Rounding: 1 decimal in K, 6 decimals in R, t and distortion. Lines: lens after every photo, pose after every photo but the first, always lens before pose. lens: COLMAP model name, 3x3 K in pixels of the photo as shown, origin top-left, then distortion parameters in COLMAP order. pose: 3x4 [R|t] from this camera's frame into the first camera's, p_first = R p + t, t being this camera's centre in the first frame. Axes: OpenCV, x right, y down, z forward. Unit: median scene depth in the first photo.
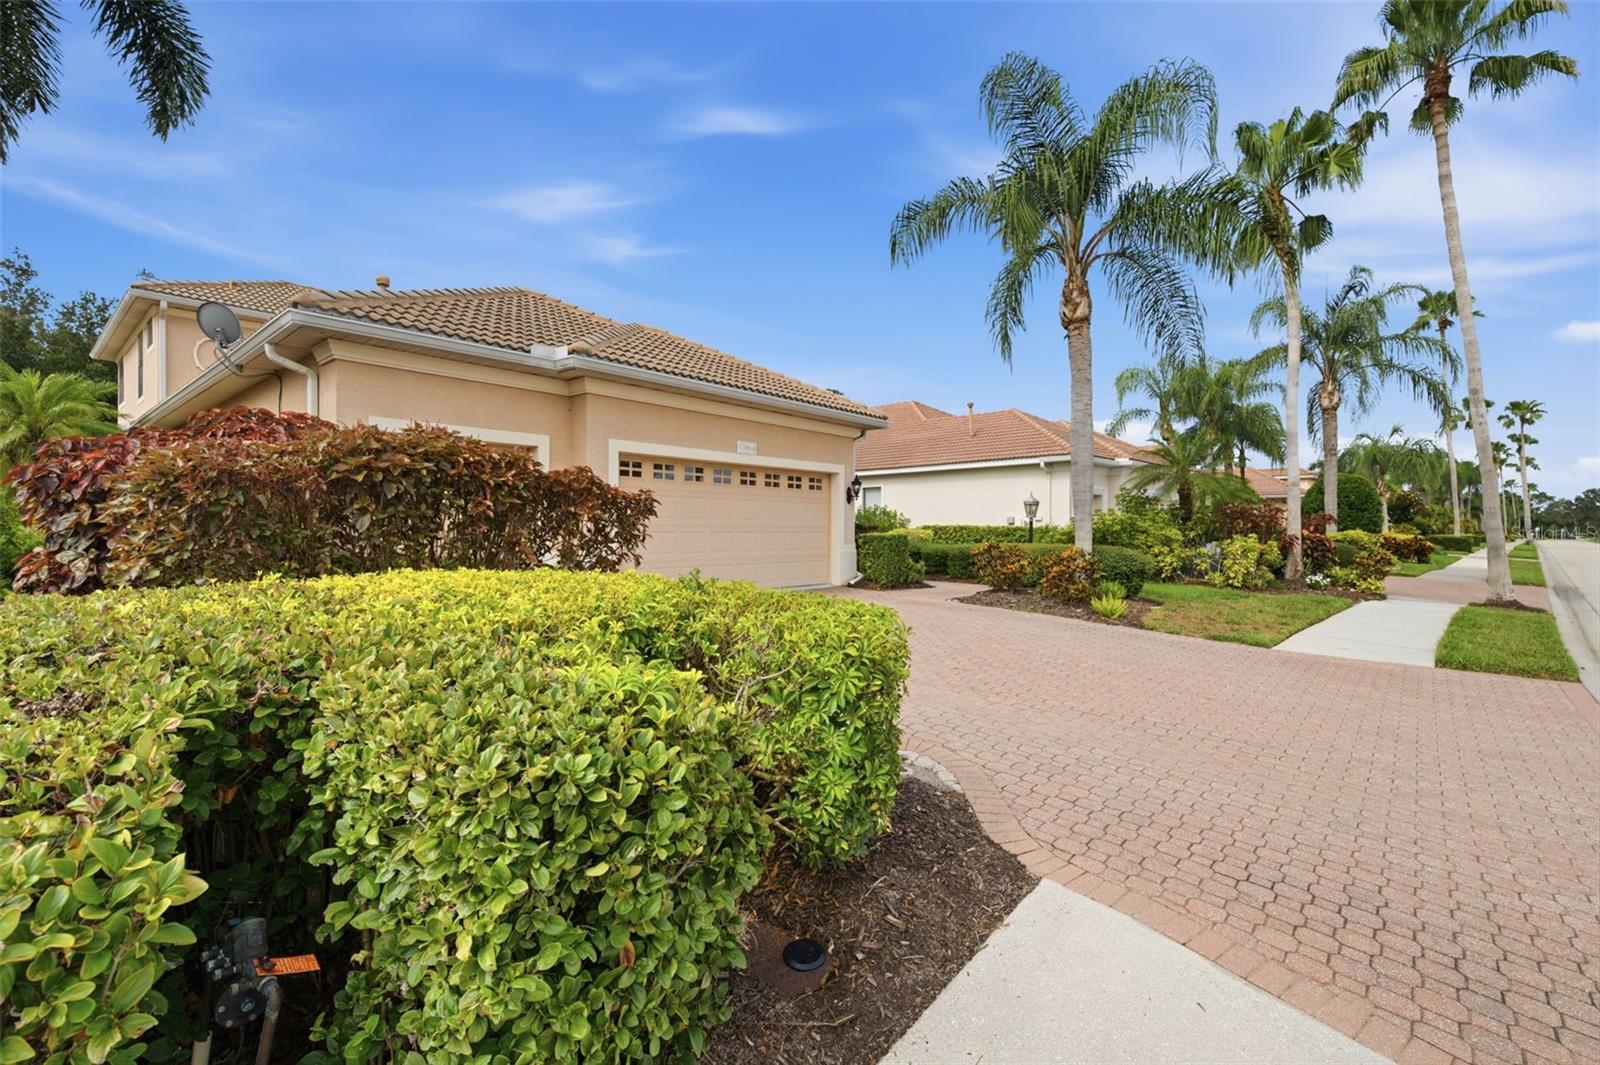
lens RADIAL K [[715.6, 0, 805.2], [0, 715.6, 530.5], [0, 0, 1]] dist [0.001242, 0.000136]
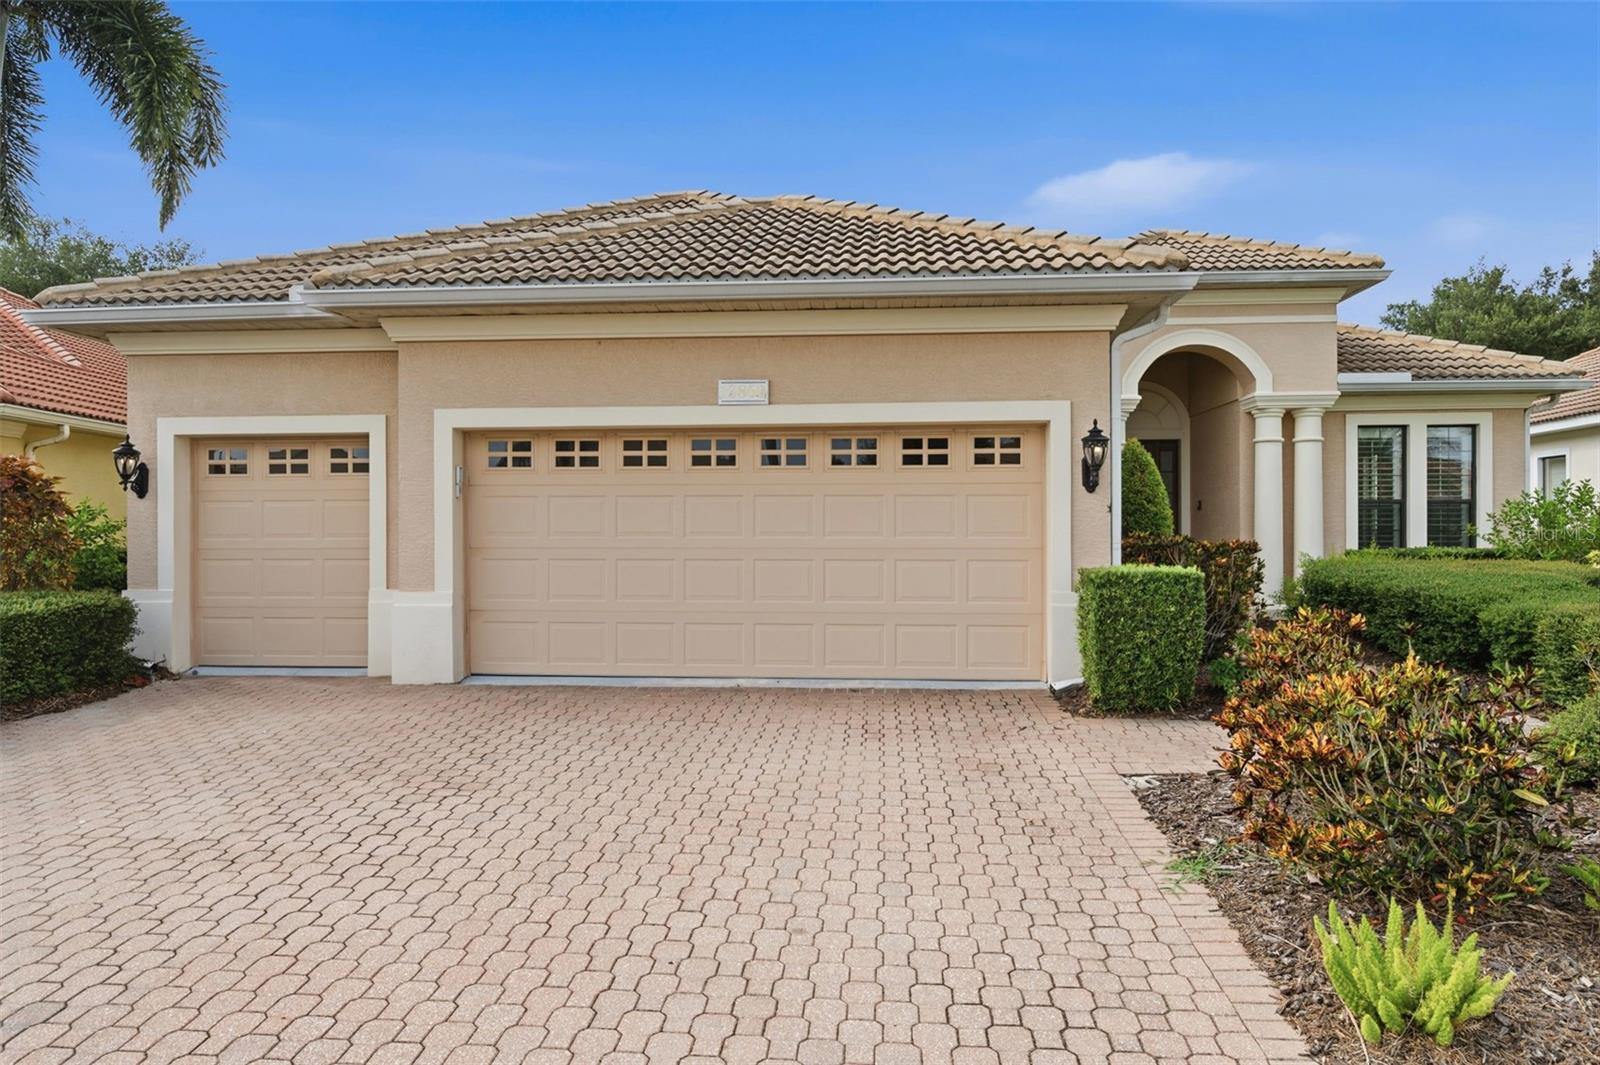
lens RADIAL K [[929.1, 0, 808.4], [0, 929.1, 532.1], [0, 0, 1]] dist [-0.003798, -0.001259]
pose [[0.597838, -0.016387, -0.801450, 0.465632], [0.002426, 0.999823, -0.018633, -0.004716], [0.801613, 0.009195, 0.597772, 0.644565]]
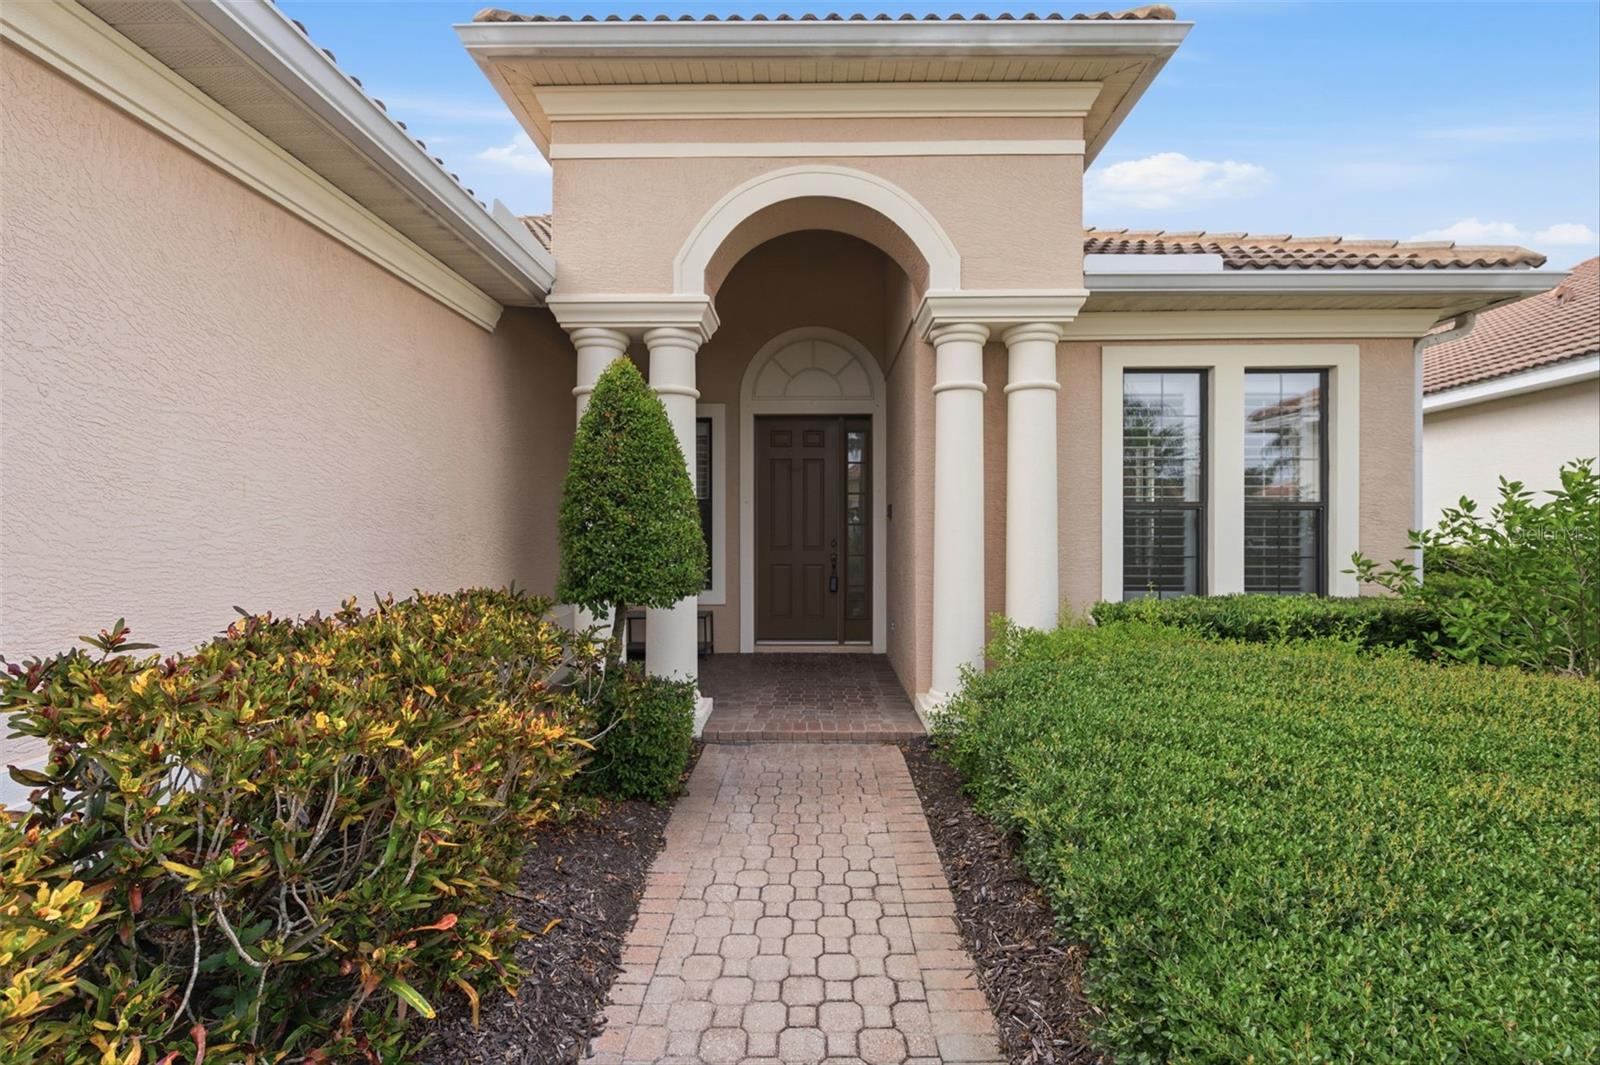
lens RADIAL K [[664.4, 0, 805.7], [0, 664.4, 525.5], [0, 0, 1]] dist [0.000850, 0.000058]
pose [[0.664959, -0.015432, -0.746720, 0.166322], [0.001962, 0.999819, -0.018916, -0.038162], [0.746877, 0.011114, 0.664869, 1.365462]]
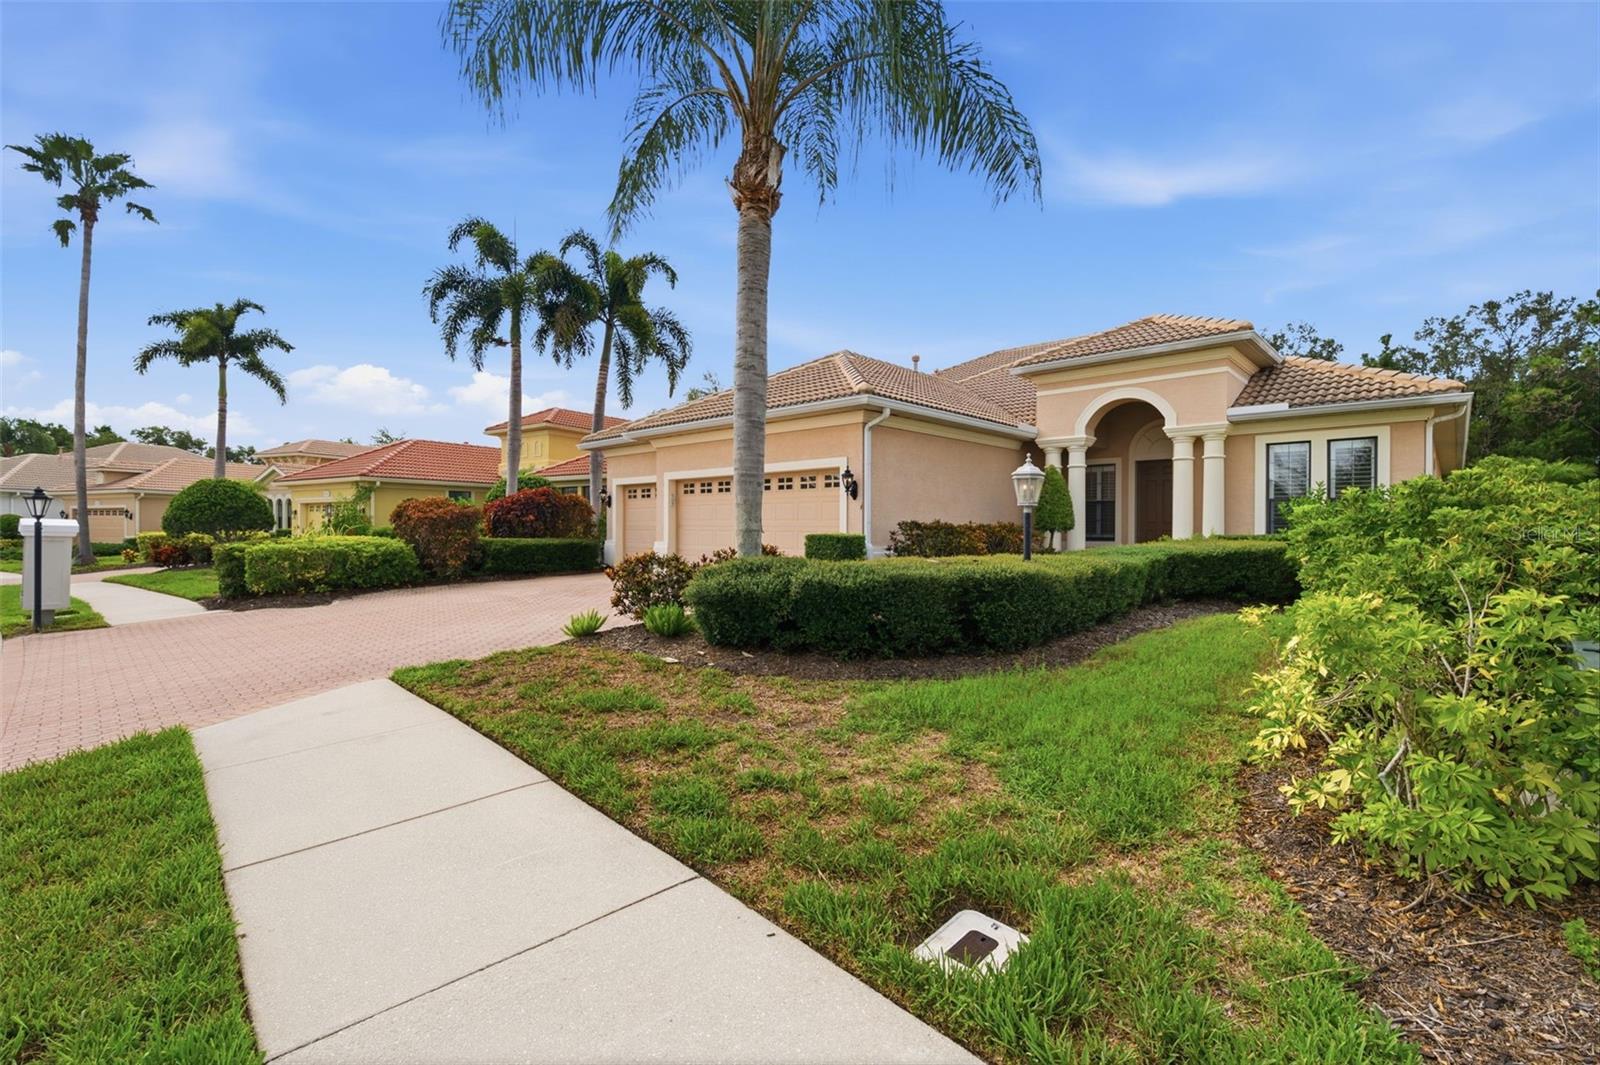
lens RADIAL K [[664.4, 0, 805.7], [0, 664.4, 525.5], [0, 0, 1]] dist [0.000850, 0.000058]
pose [[-0.000508, -0.026434, -0.999650, 1.015029], [-0.019690, 0.999457, -0.026419, 0.021608], [0.999806, 0.019669, -0.001028, 1.084886]]
